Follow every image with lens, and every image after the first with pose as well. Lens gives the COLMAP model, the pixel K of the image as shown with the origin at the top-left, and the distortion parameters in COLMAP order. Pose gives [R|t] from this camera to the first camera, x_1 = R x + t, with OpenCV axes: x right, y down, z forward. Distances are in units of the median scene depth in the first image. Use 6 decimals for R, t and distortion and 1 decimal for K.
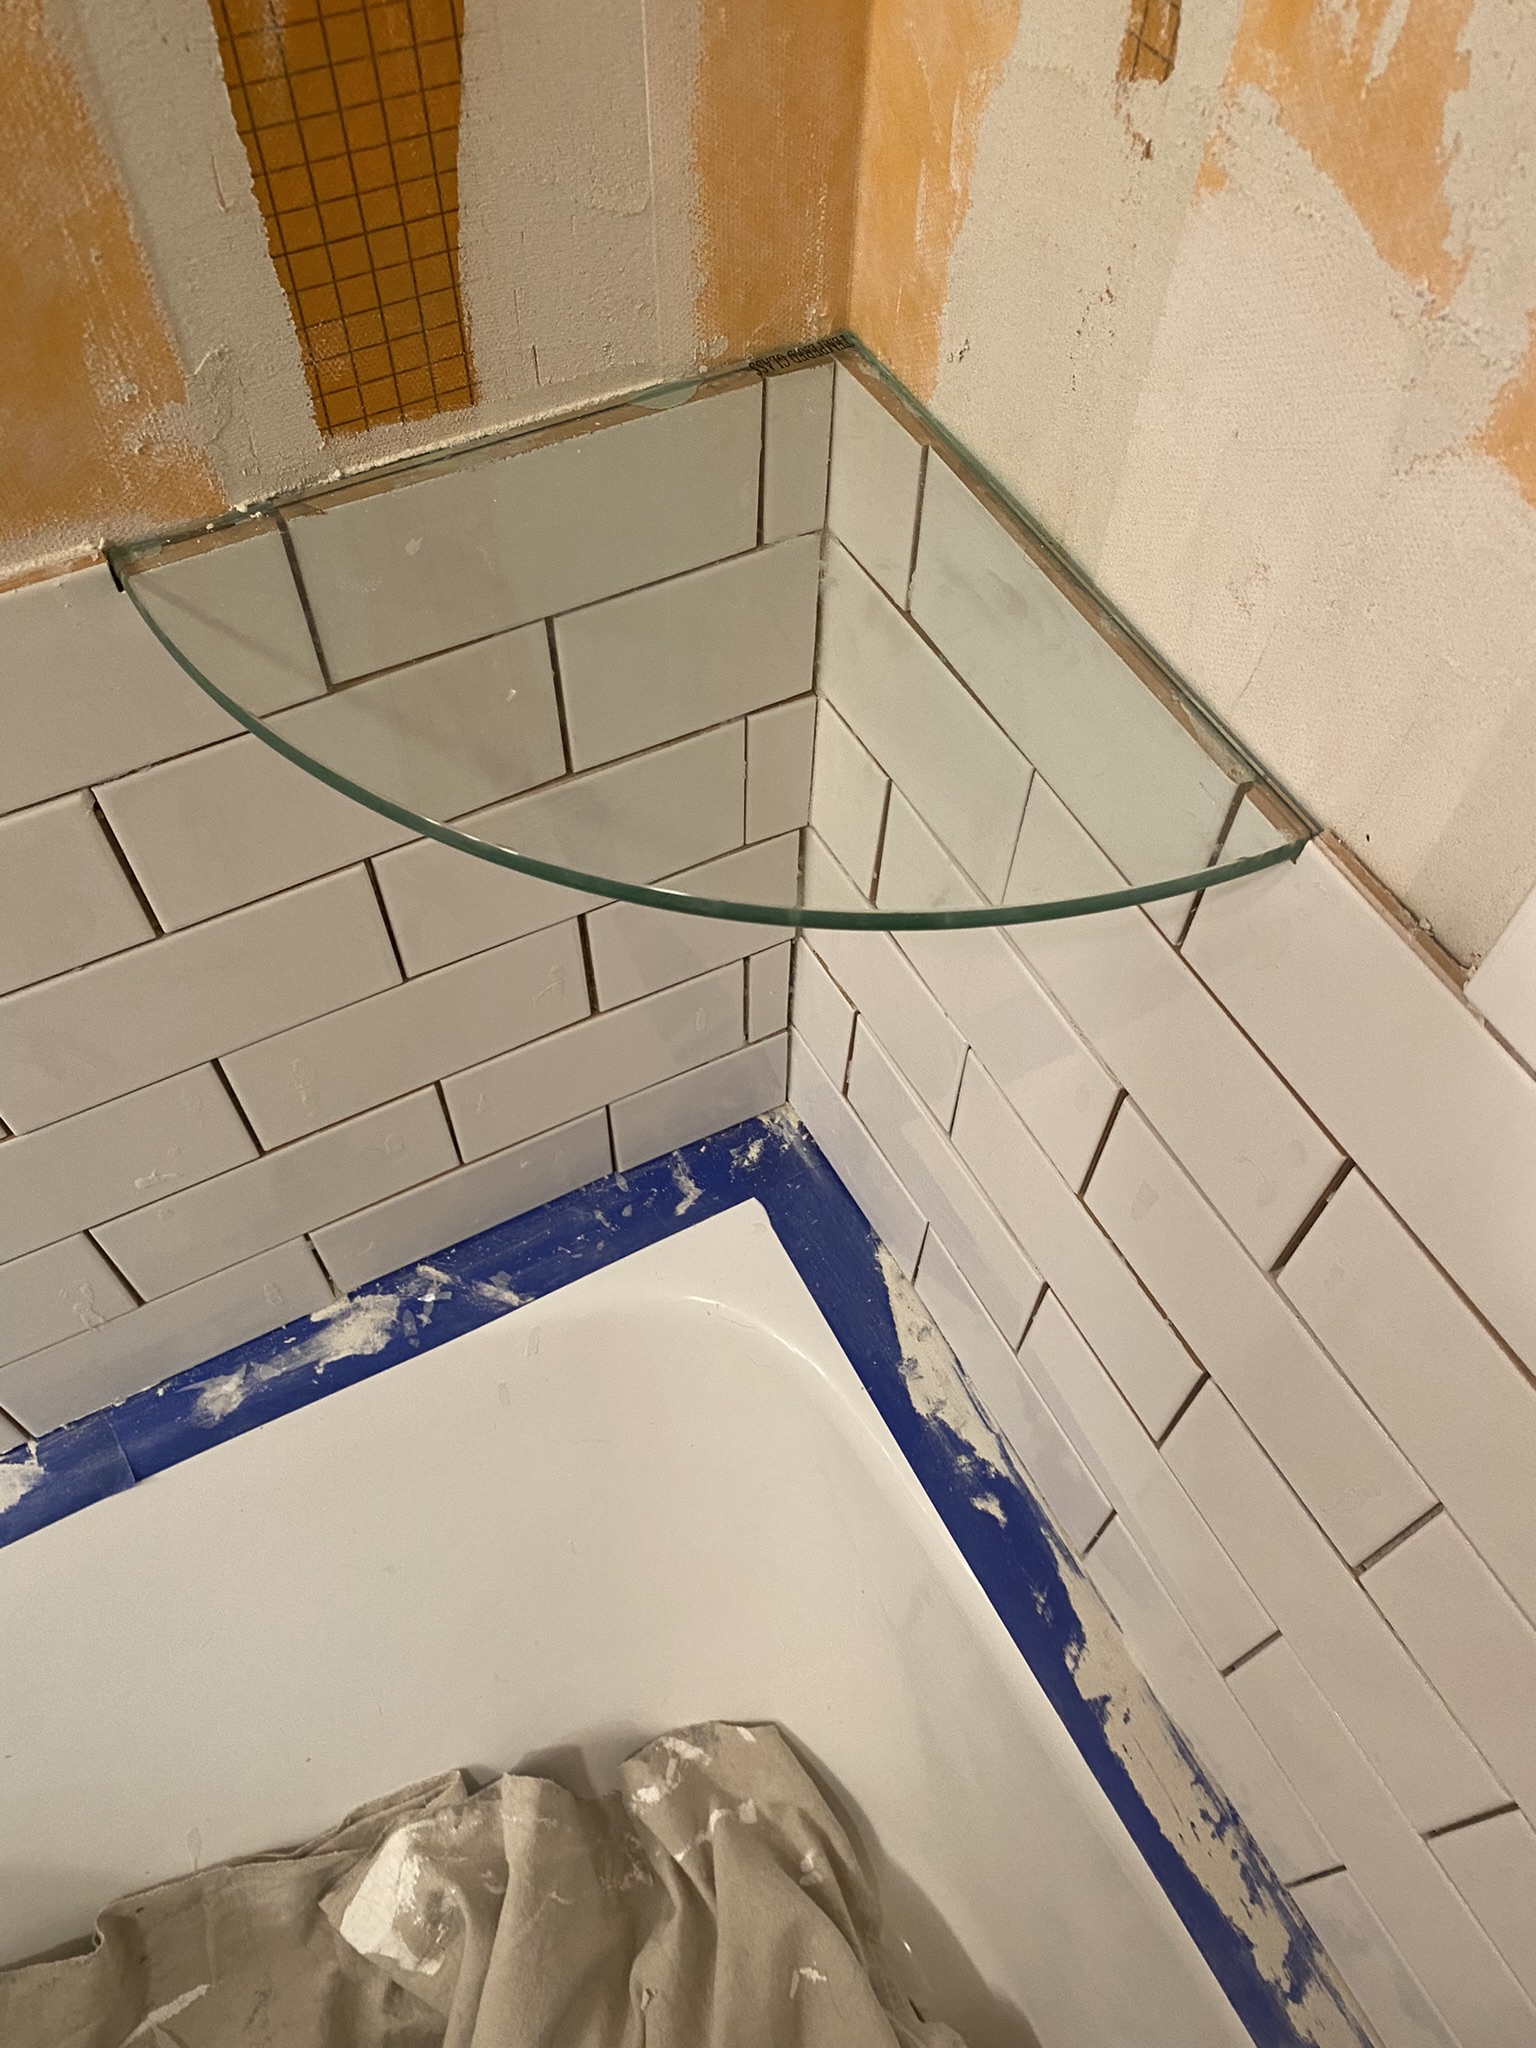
lens RADIAL K [[1549.9, 0, 764.4], [0, 1549.9, 1032.3], [0, 0, 1]] dist [0.015753, -0.025730]
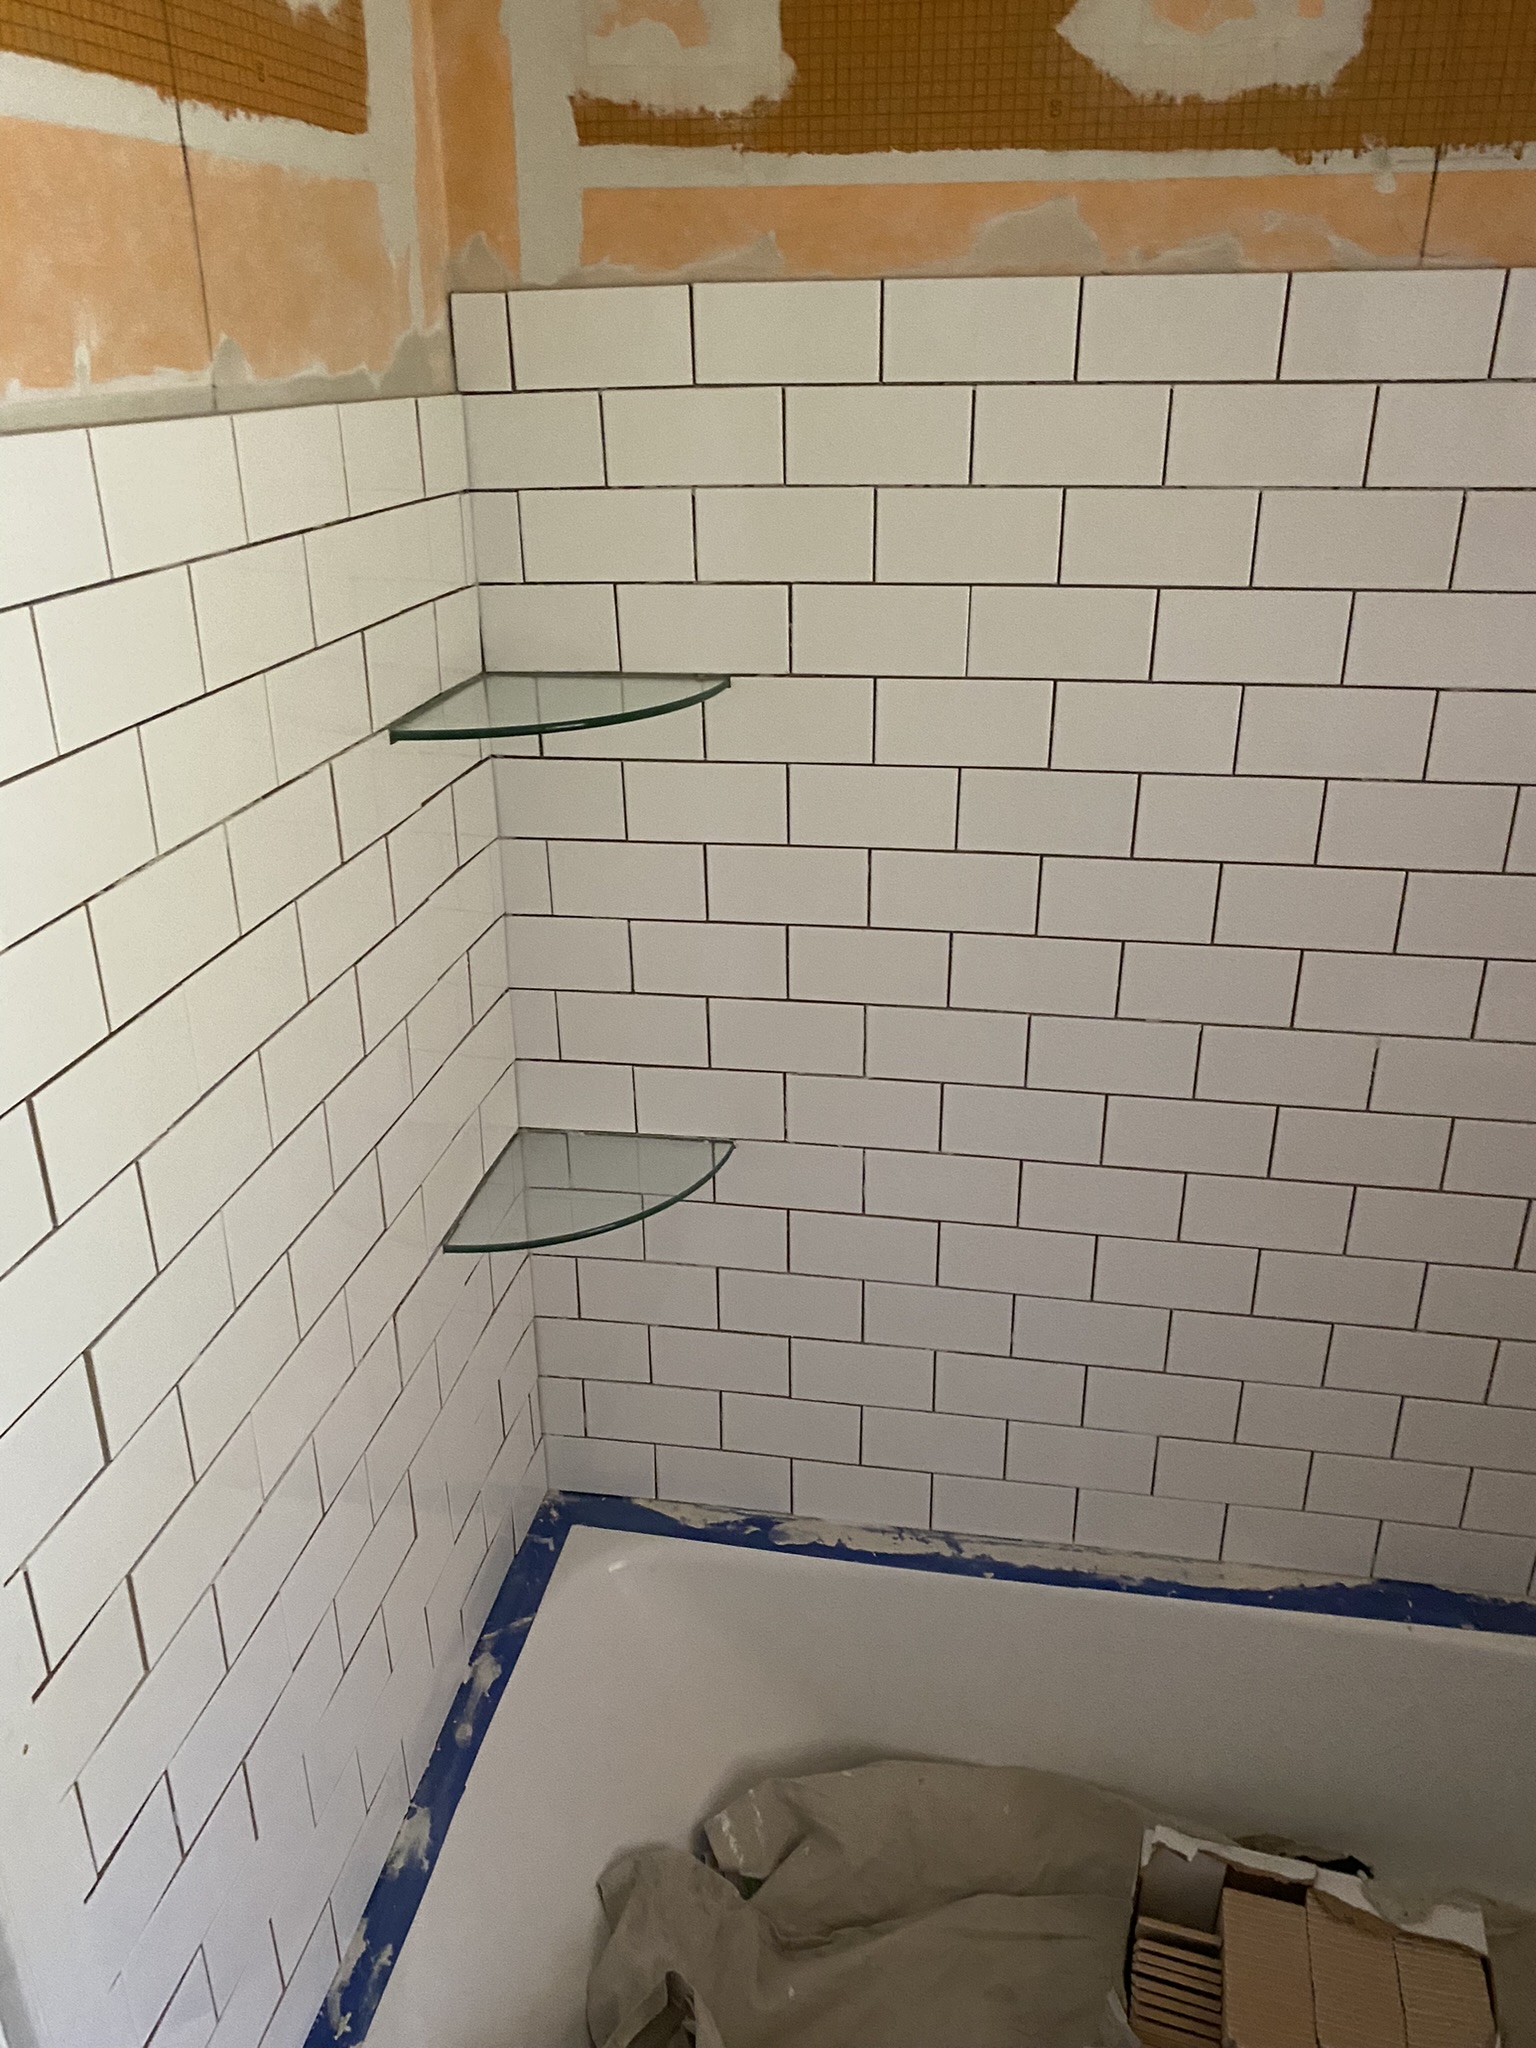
lens RADIAL K [[1549.9, 0, 768.1], [0, 1549.9, 1020.3], [0, 0, 1]] dist [0.015753, -0.025730]
pose [[0.609498, -0.353904, 0.709411, -1.178470], [0.680853, 0.692086, -0.239701, 0.344855], [-0.406142, 0.629101, 0.662782, -0.984785]]
